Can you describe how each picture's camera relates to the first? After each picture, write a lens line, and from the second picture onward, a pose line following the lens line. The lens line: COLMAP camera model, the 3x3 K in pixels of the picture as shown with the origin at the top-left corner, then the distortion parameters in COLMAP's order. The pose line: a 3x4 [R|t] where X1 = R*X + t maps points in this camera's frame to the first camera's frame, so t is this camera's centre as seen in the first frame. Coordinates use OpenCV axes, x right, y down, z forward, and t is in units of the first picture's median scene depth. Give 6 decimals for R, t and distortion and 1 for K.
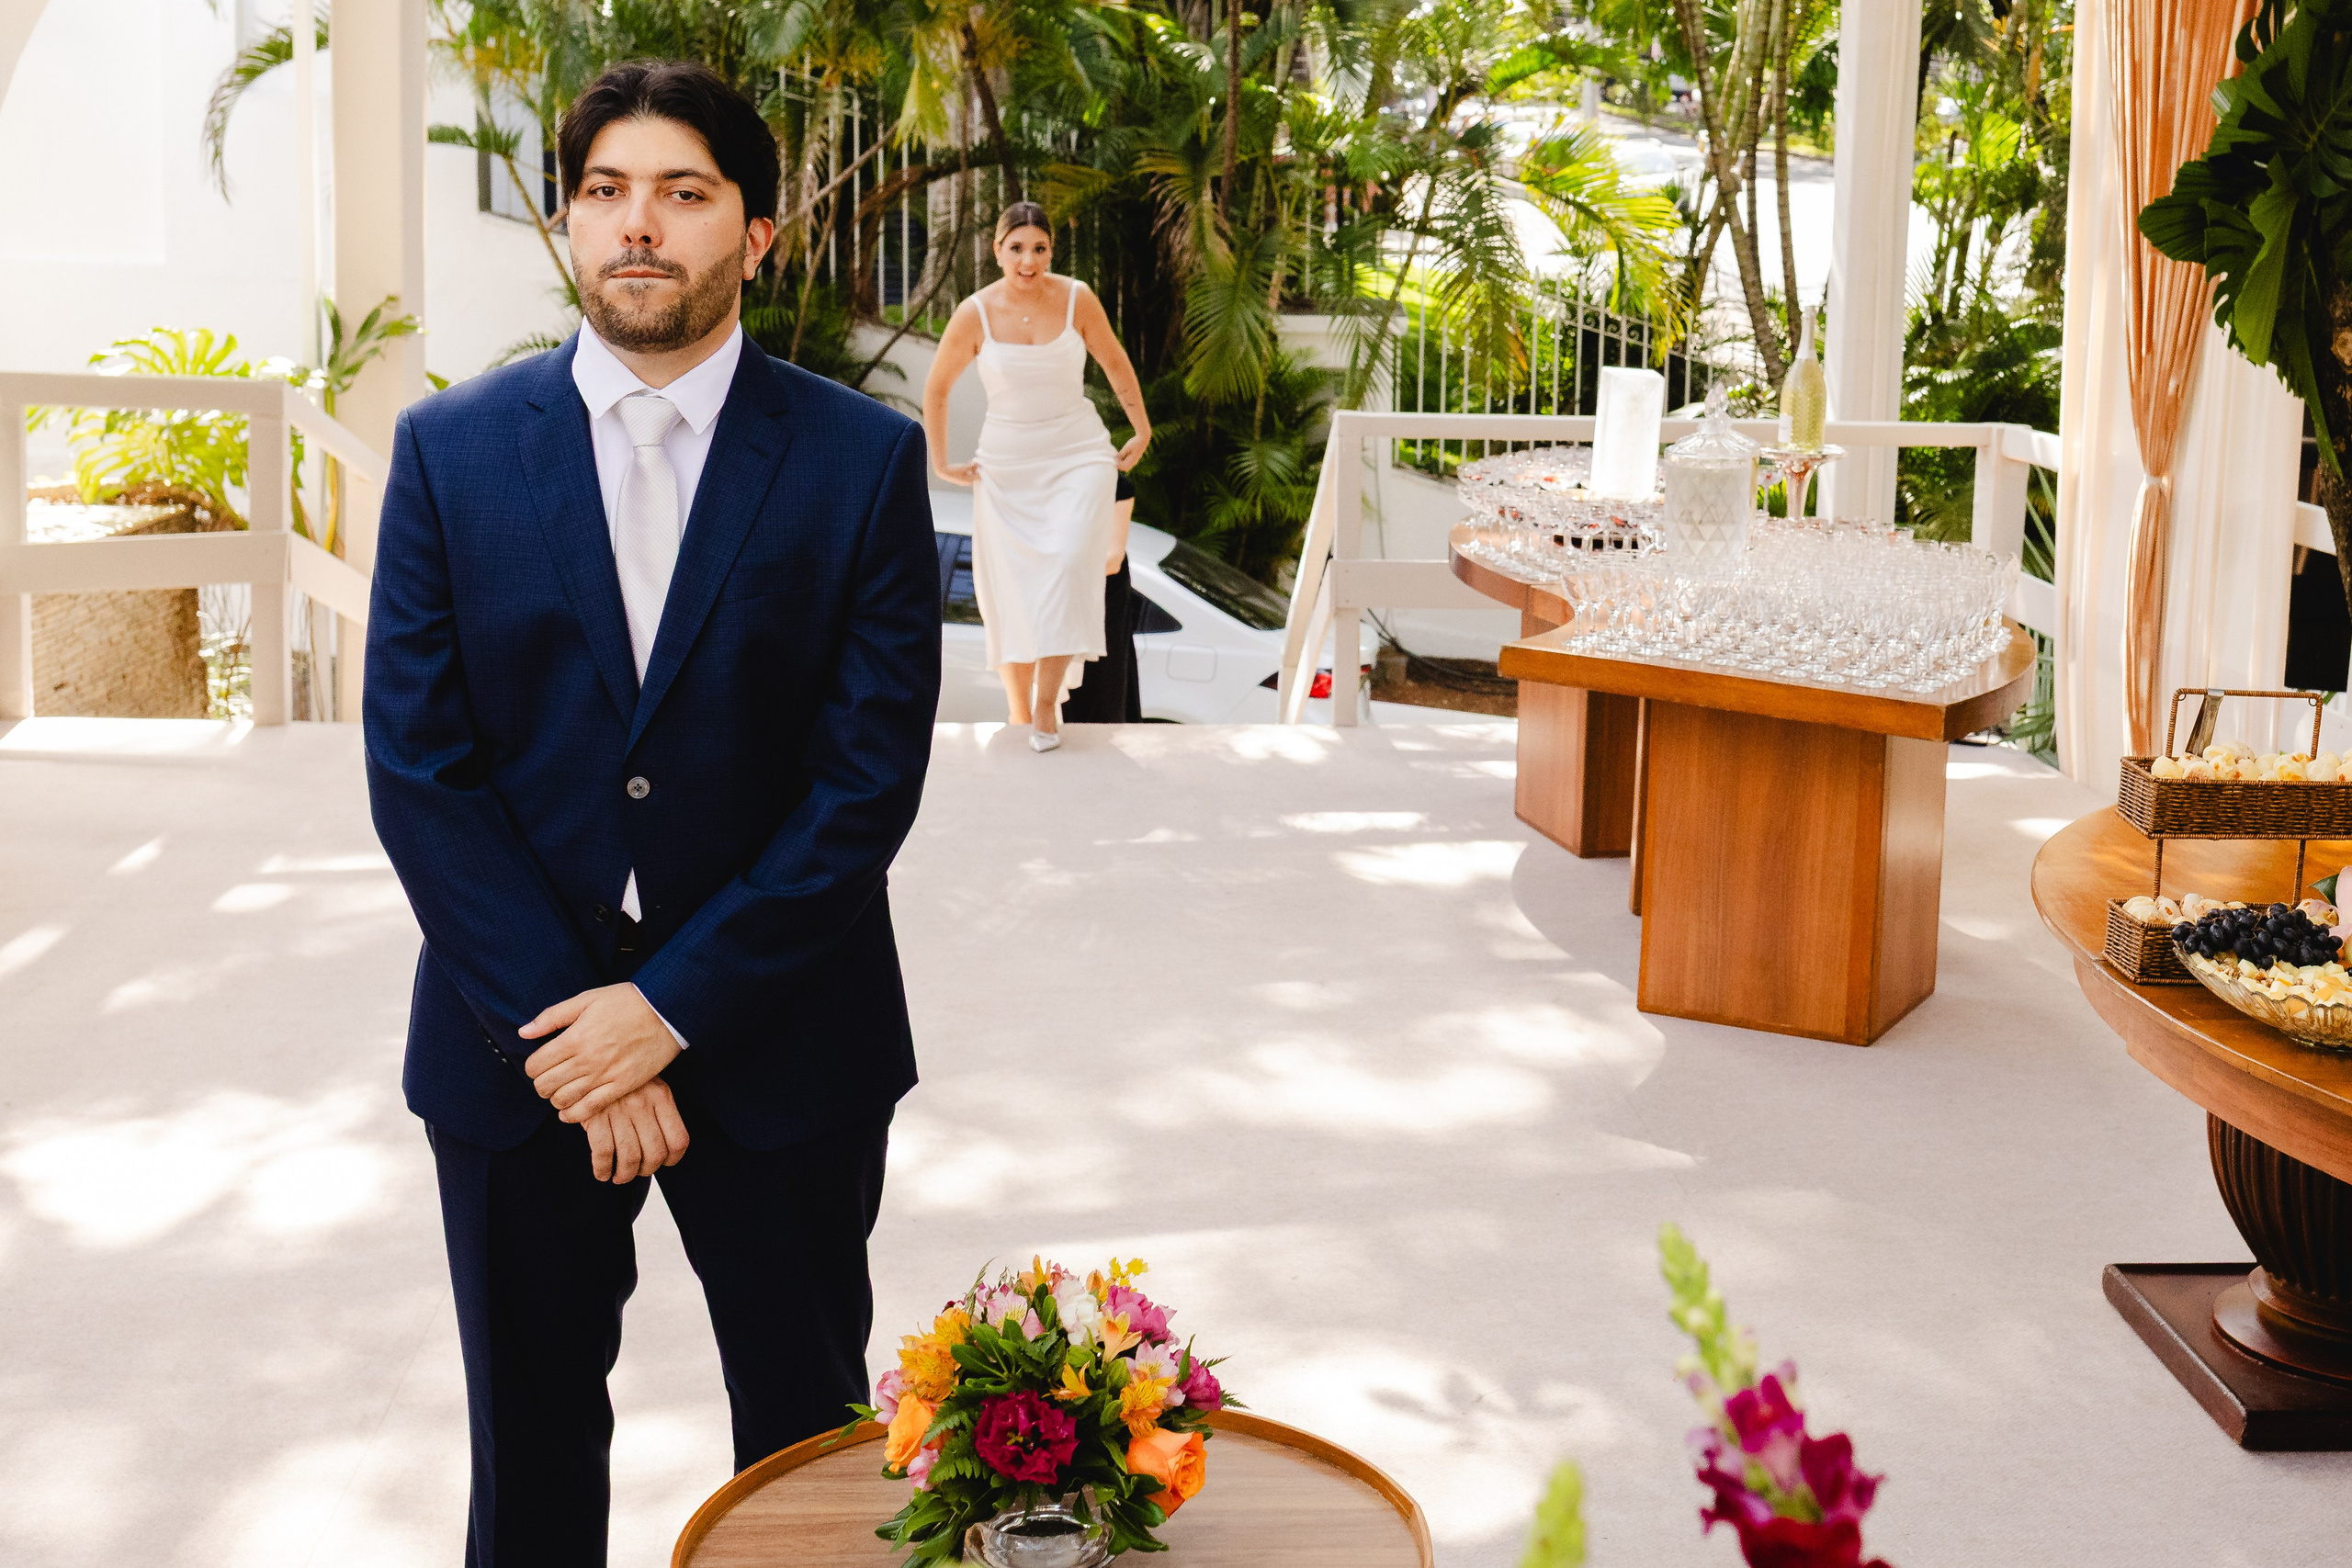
lens RADIAL K [[2488.5, 0, 1172.8], [0, 2488.5, 718.9], [0, 0, 1]] dist [0.007411, -0.017034]
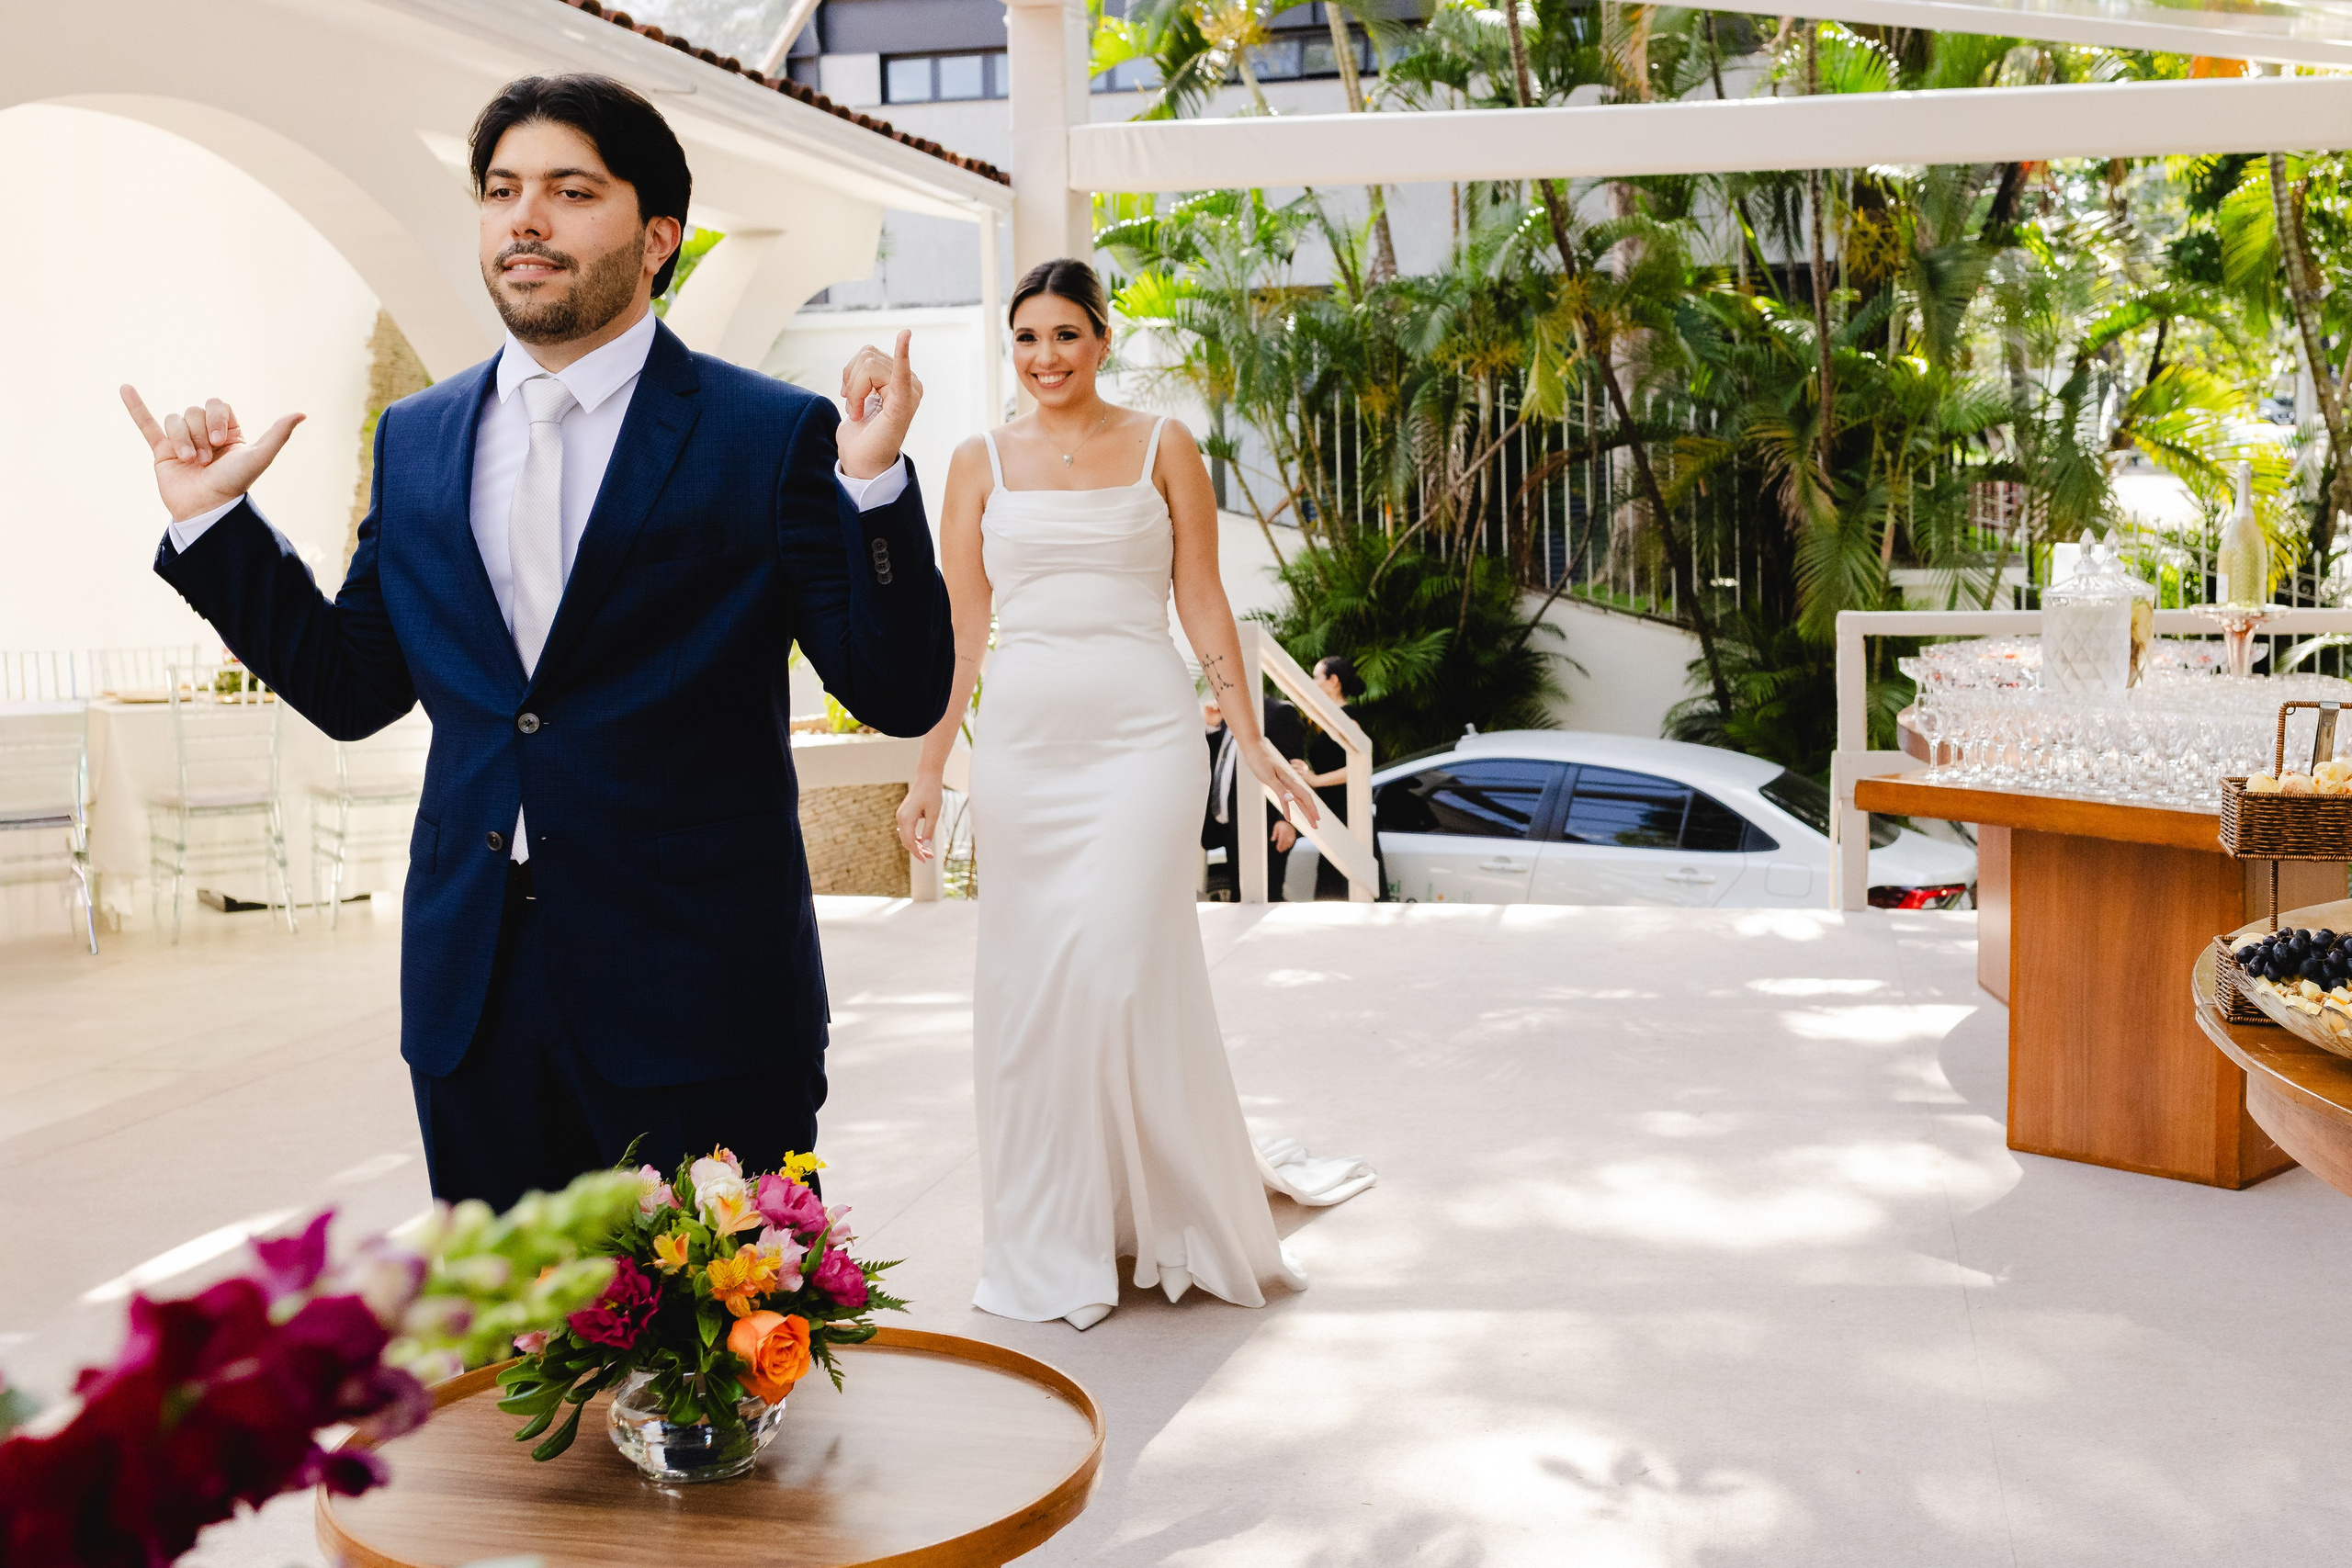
lens RADIAL K [[2194.3, 0, 1176.0], [0, 2194.3, 784.0], [0, 0, 1]] dist [-0.012293, -0.003186]
pose [[0.958206, -0.001068, -0.286076, 0.118605], [-0.019915, 0.997318, -0.070429, 0.039984], [0.285384, 0.073182, 0.955615, 0.059782]]
